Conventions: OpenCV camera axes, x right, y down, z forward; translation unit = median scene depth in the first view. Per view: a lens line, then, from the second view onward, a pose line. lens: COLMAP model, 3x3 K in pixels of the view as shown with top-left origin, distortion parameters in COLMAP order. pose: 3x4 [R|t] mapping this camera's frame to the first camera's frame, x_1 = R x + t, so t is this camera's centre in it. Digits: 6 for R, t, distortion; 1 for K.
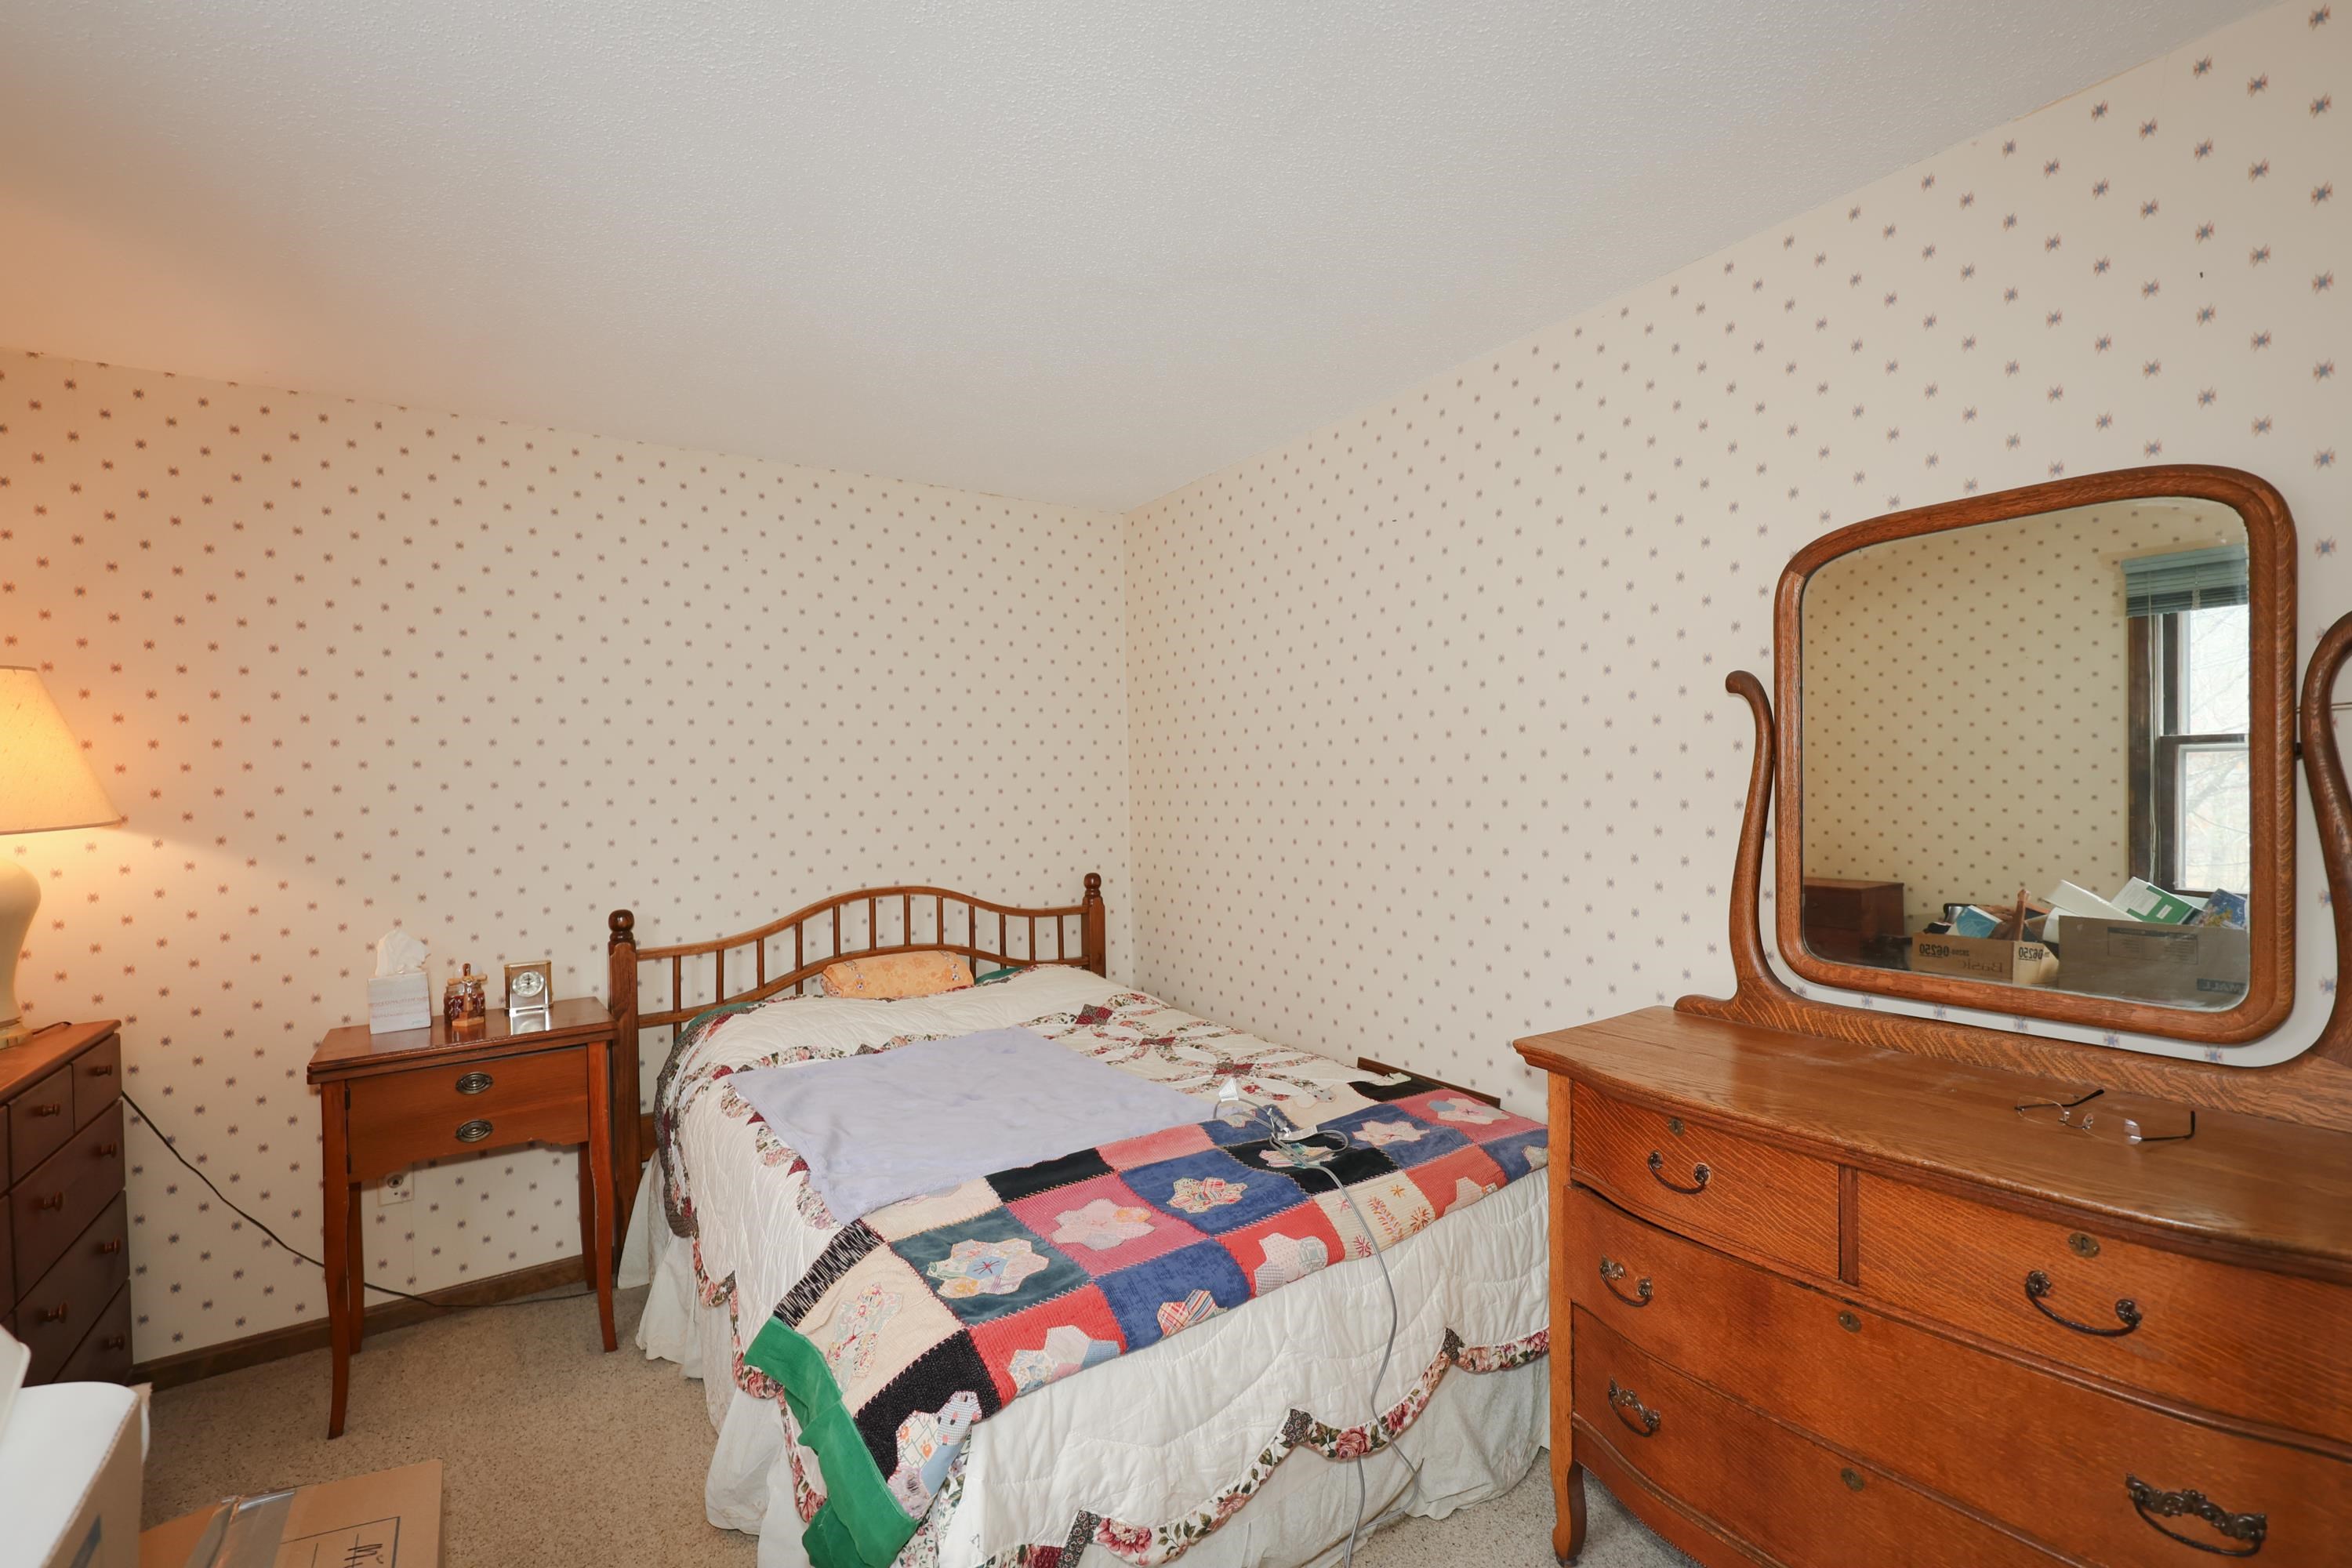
lens RADIAL K [[998.7, 0, 1176.0], [0, 998.7, 784.0], [0, 0, 1]] dist [0.000744, 0.000246]
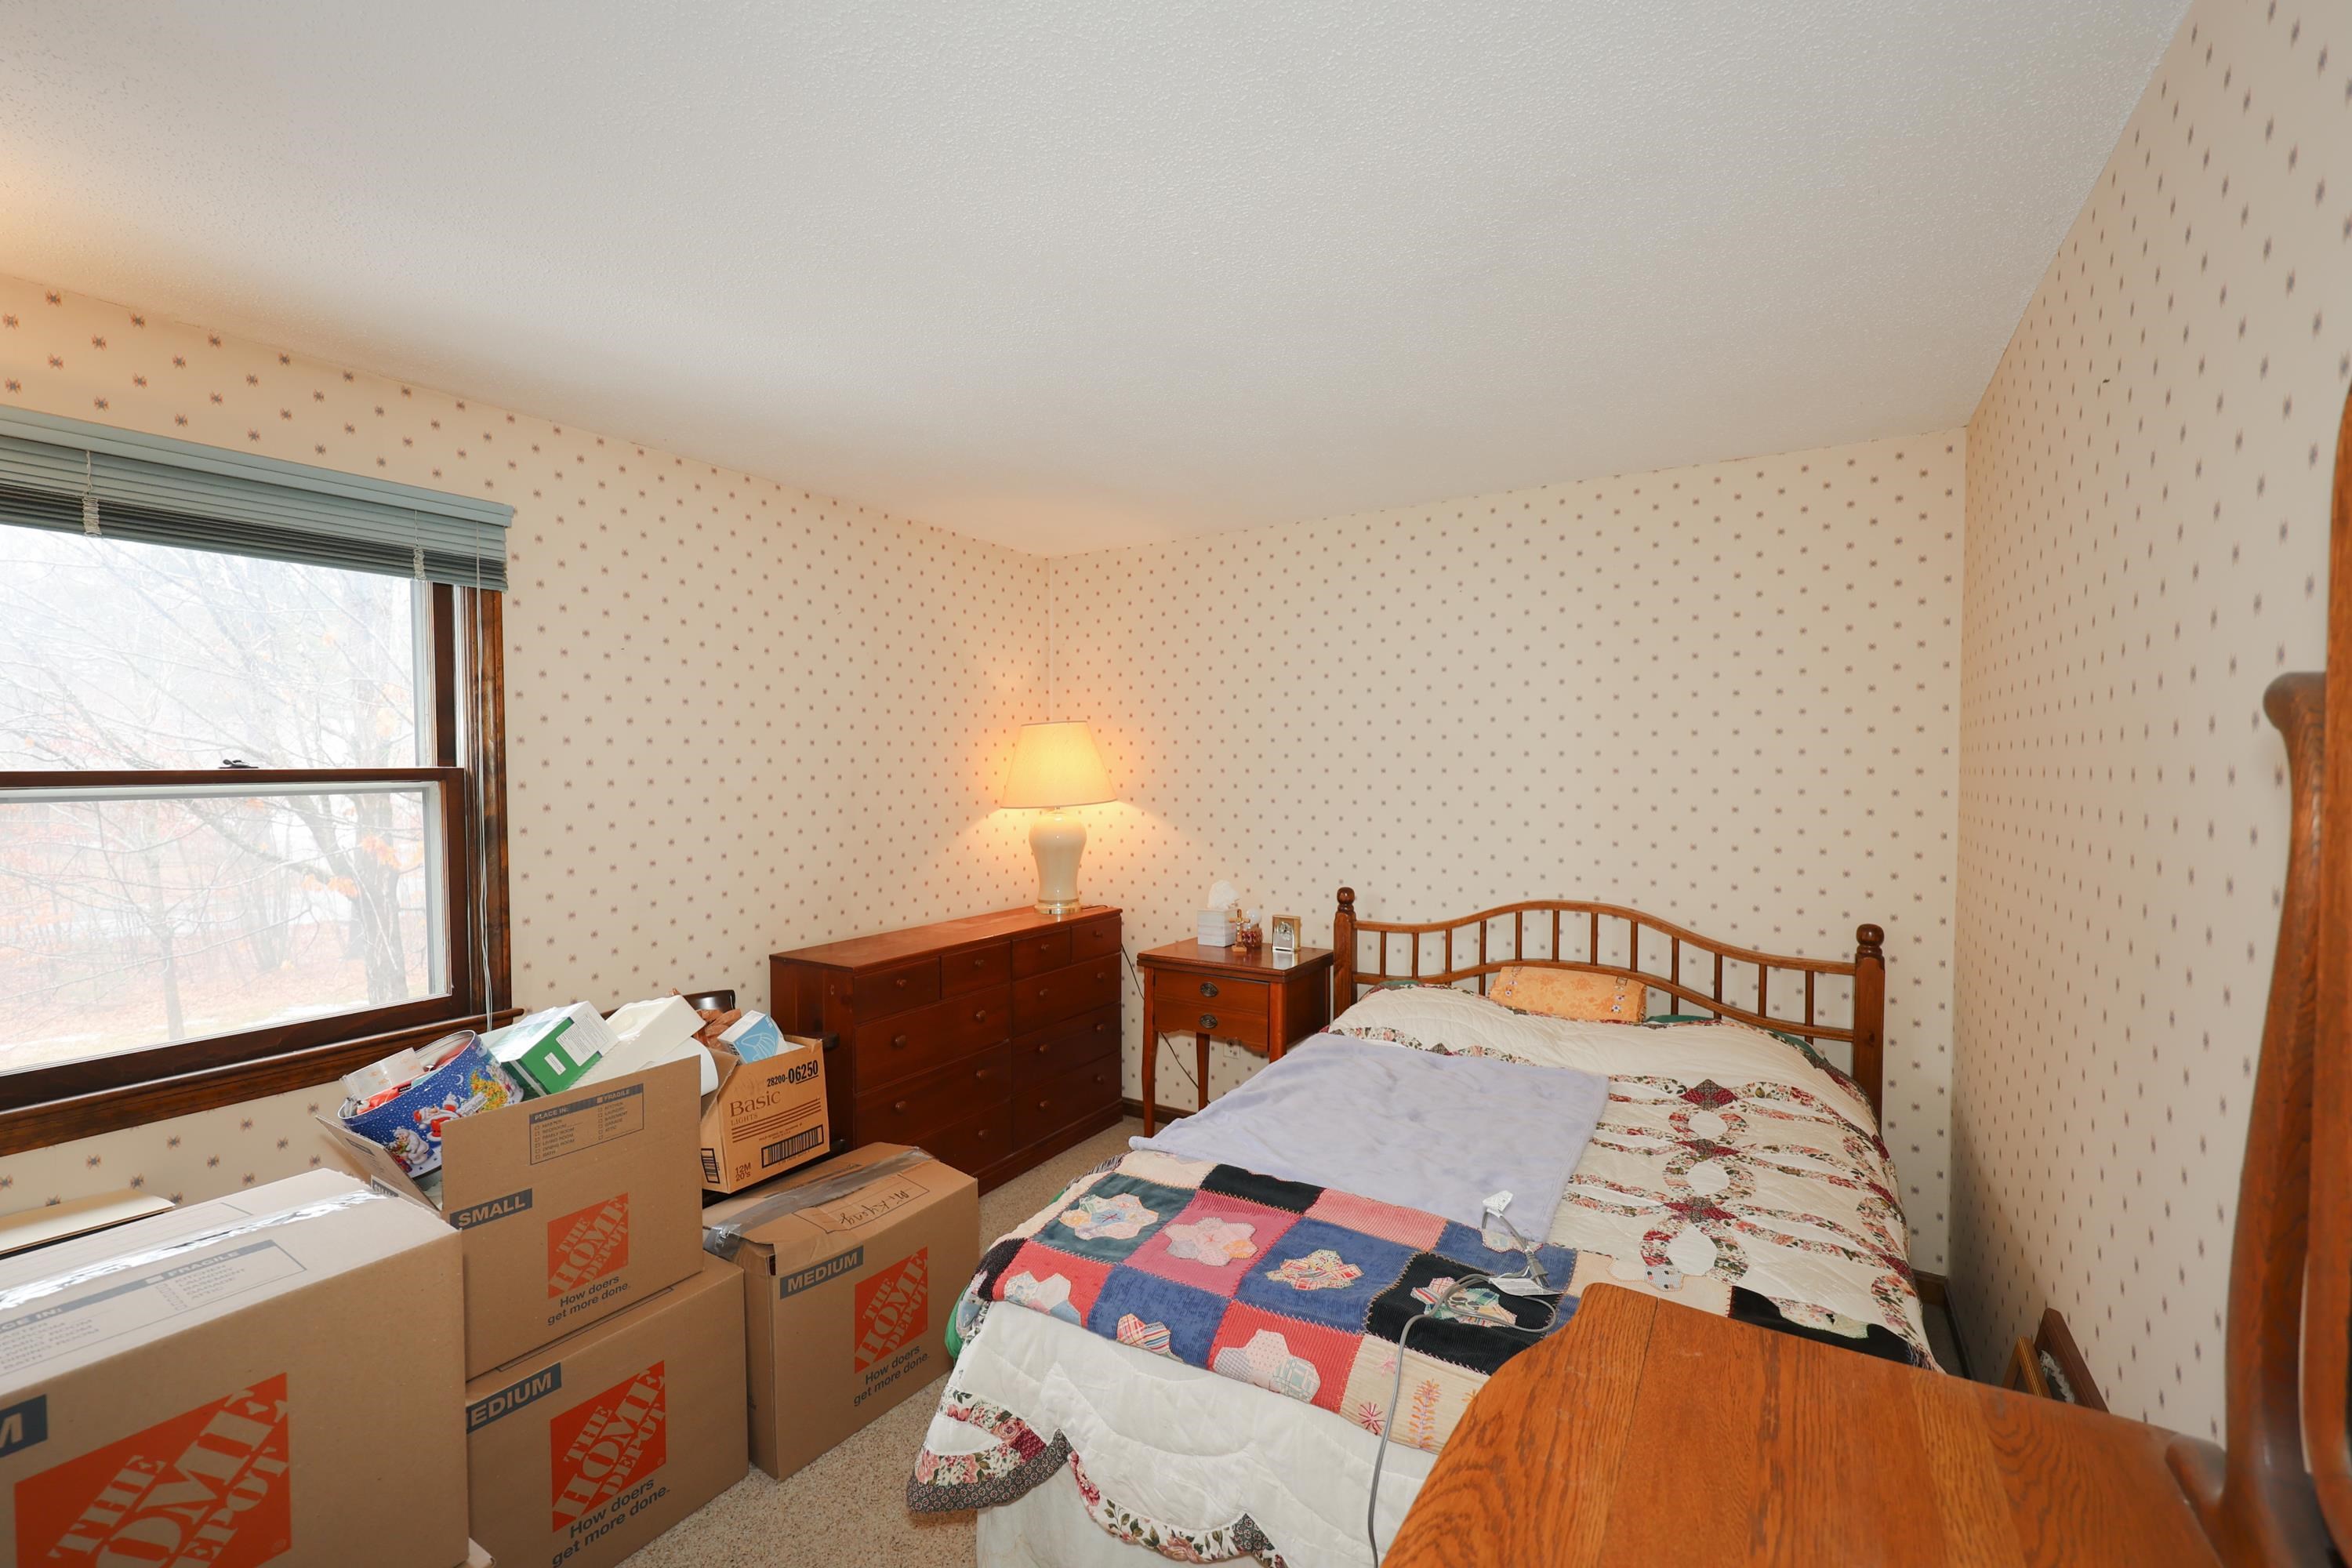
lens RADIAL K [[957.4, 0, 1186.0], [0, 957.4, 793.4], [0, 0, 1]] dist [0.000616, 0.000495]
pose [[0.431244, 0.050214, -0.900837, 0.545714], [-0.013657, 0.998699, 0.049131, -0.061627], [0.902132, -0.008884, 0.431369, 0.352829]]
